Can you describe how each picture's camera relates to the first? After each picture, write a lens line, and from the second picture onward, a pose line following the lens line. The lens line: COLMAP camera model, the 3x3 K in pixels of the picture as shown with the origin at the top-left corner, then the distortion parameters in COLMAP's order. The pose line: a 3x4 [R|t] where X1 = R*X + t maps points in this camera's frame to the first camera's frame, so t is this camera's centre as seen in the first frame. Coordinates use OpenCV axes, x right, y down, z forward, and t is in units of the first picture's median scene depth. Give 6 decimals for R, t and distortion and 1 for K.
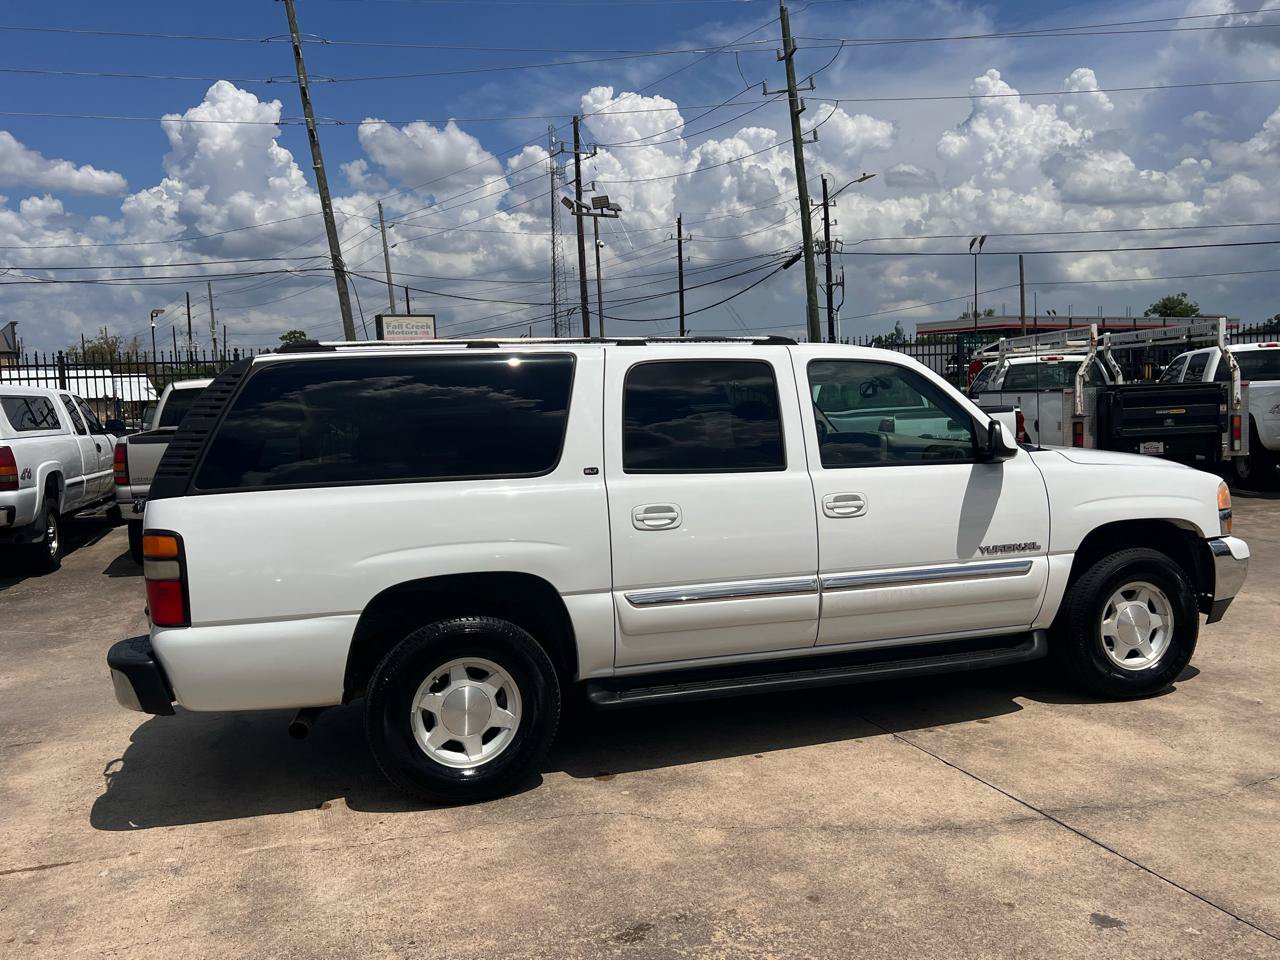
lens RADIAL K [[1007.1, 0, 647.4], [0, 1007.1, 486.1], [0, 0, 1]] dist [0.041754, -0.046230]
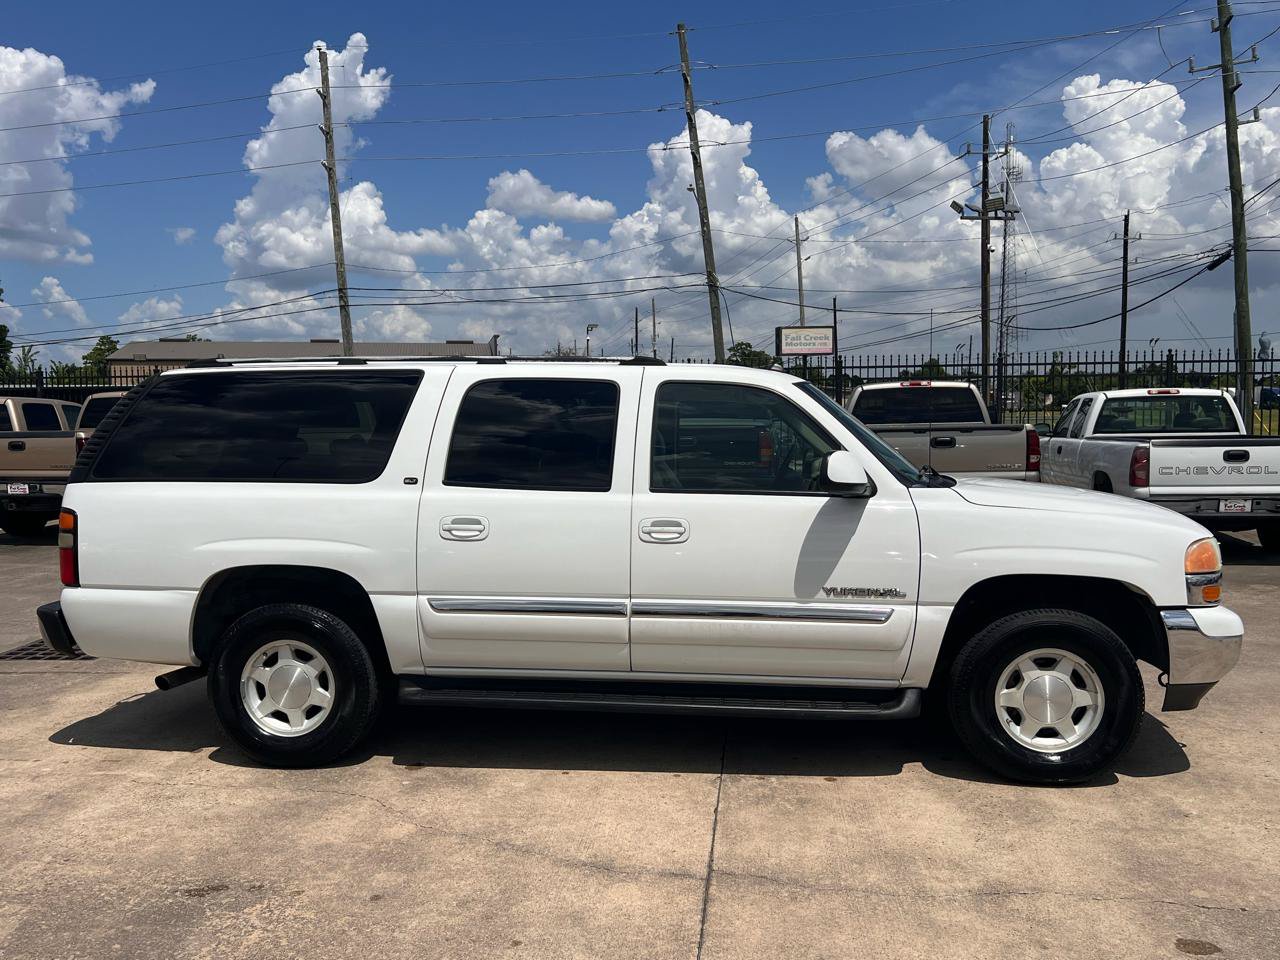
lens RADIAL K [[1014.9, 0, 661.6], [0, 1014.9, 500.9], [0, 0, 1]] dist [0.038929, -0.041253]
pose [[0.919852, 0.061902, -0.387351, 0.619035], [-0.060809, 0.998035, 0.015091, -0.026594], [0.387525, 0.009673, 0.921809, 0.105510]]
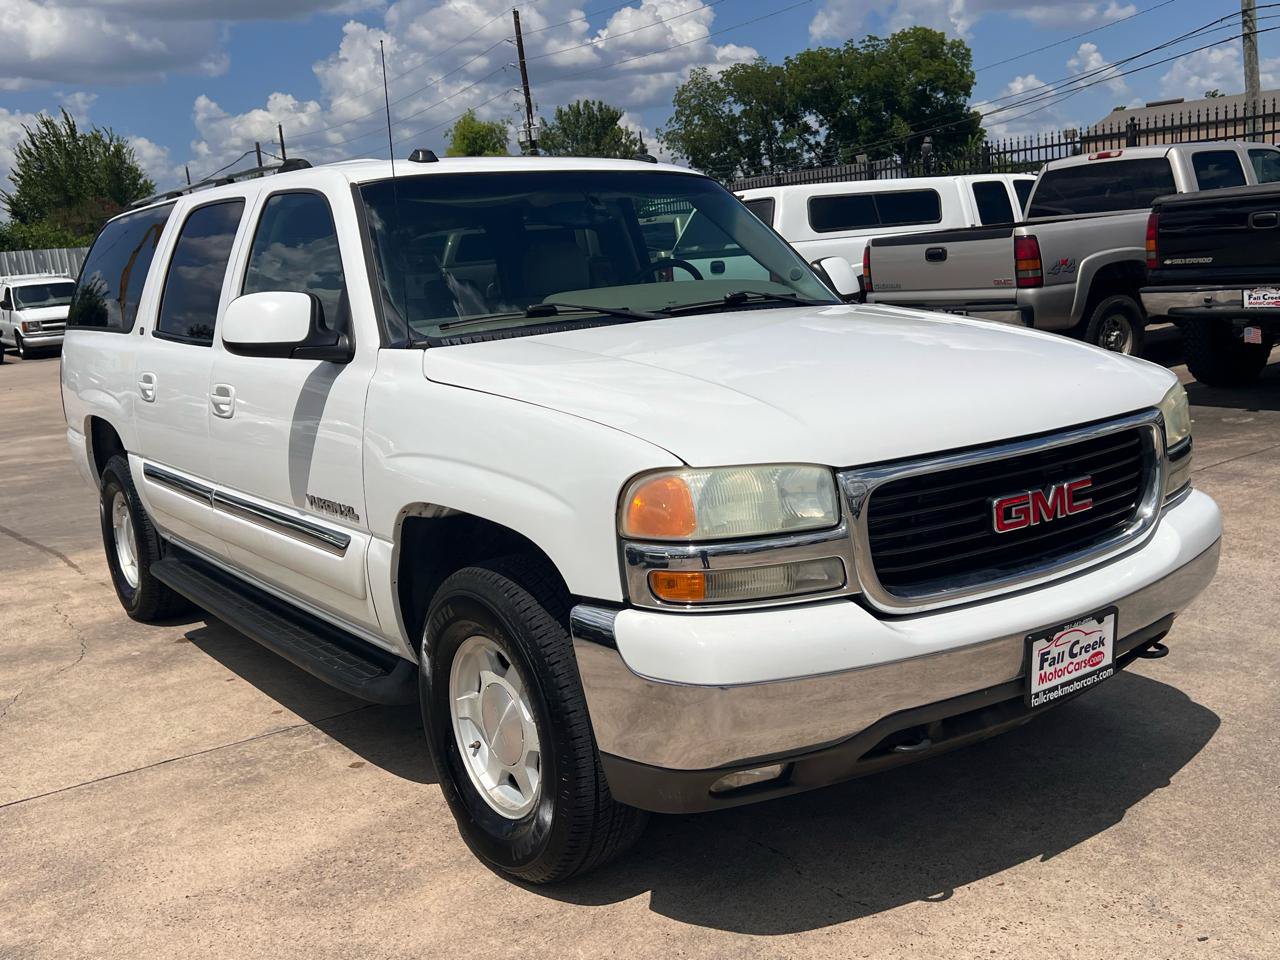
lens RADIAL K [[1245.6, 0, 677.9], [0, 1245.6, 480.4], [0, 0, 1]] dist [0.082926, -0.159736]
pose [[0.331232, 0.183649, -0.925505, 1.278757], [-0.014205, 0.981735, 0.189723, -0.112851], [0.943442, -0.049696, 0.327790, 1.094240]]
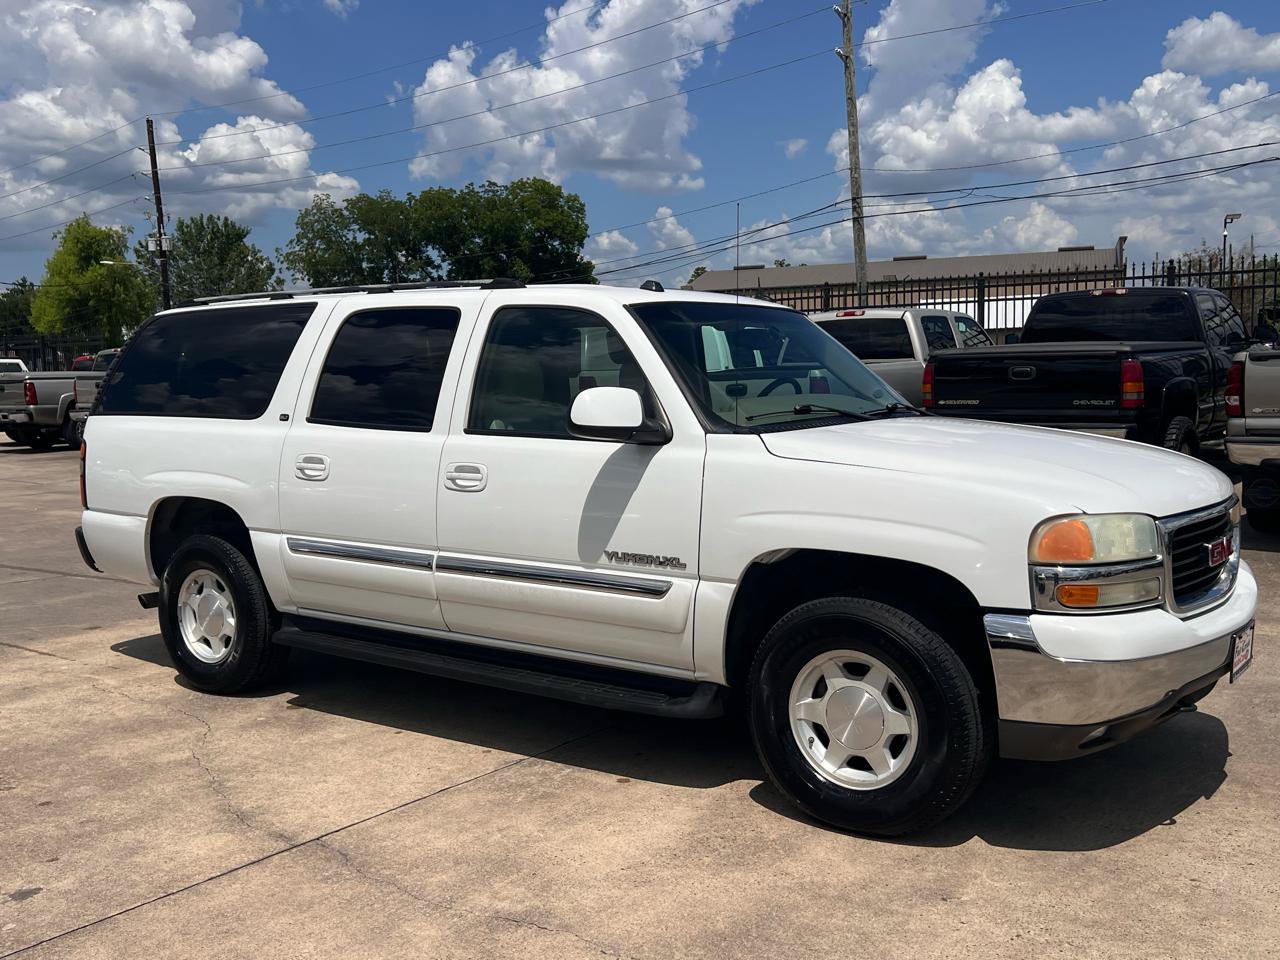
lens RADIAL K [[1220.3, 0, 674.2], [0, 1220.3, 509.2], [0, 0, 1]] dist [0.073262, -0.116986]
pose [[0.606409, 0.119553, -0.786114, 1.229417], [-0.067735, 0.992806, 0.098736, -0.075168], [0.792263, -0.006627, 0.610144, 0.545005]]
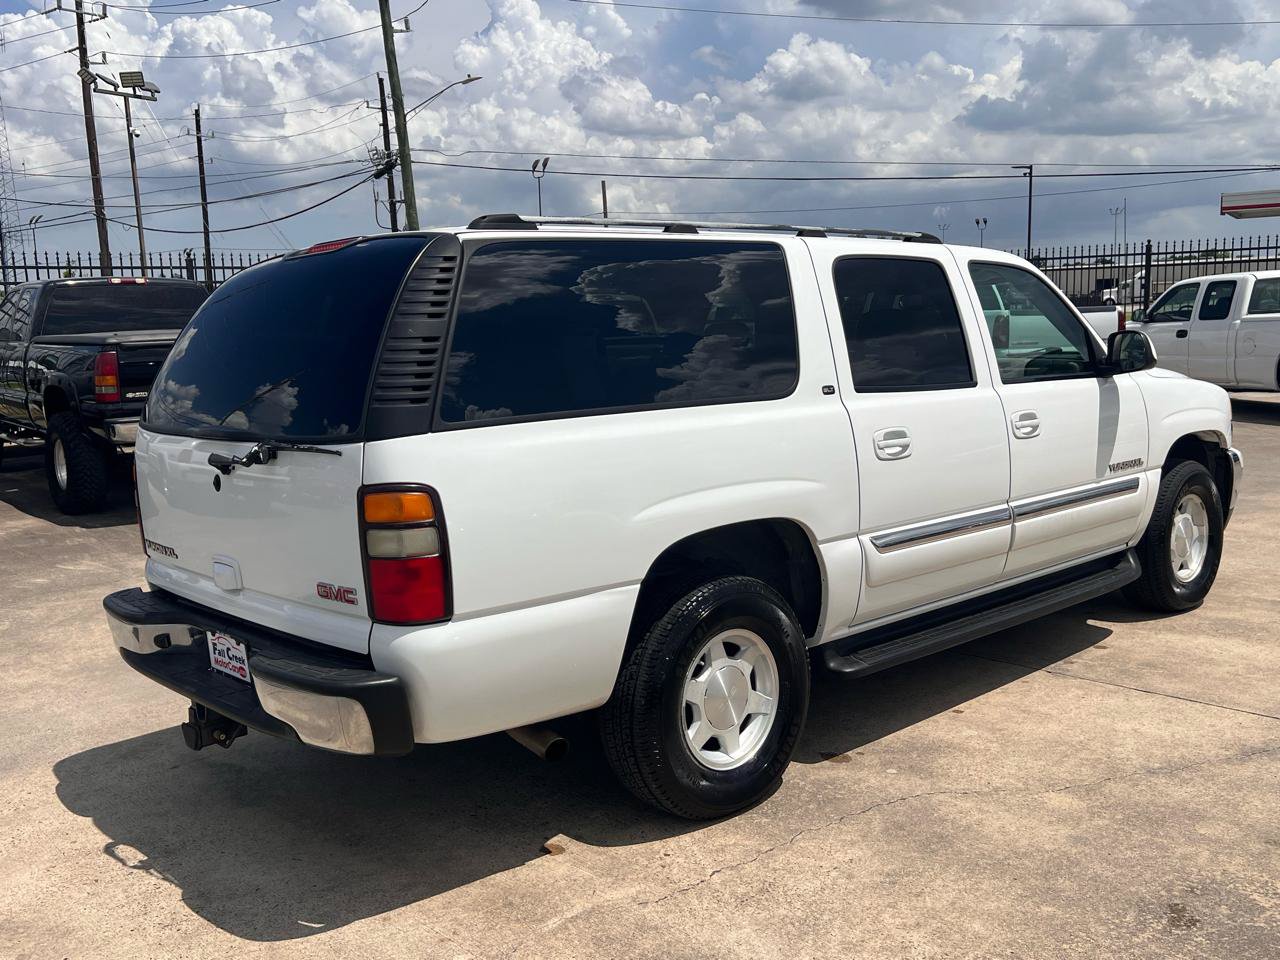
lens RADIAL K [[1126.9, 0, 640.0], [0, 1126.9, 480.0], [0, 0, 1]] dist [0.028599, -0.021103]
pose [[0.916949, -0.049062, 0.395977, -0.567958], [0.032217, 0.998275, 0.049084, 0.008378], [-0.397702, -0.032250, 0.916948, 0.225124]]
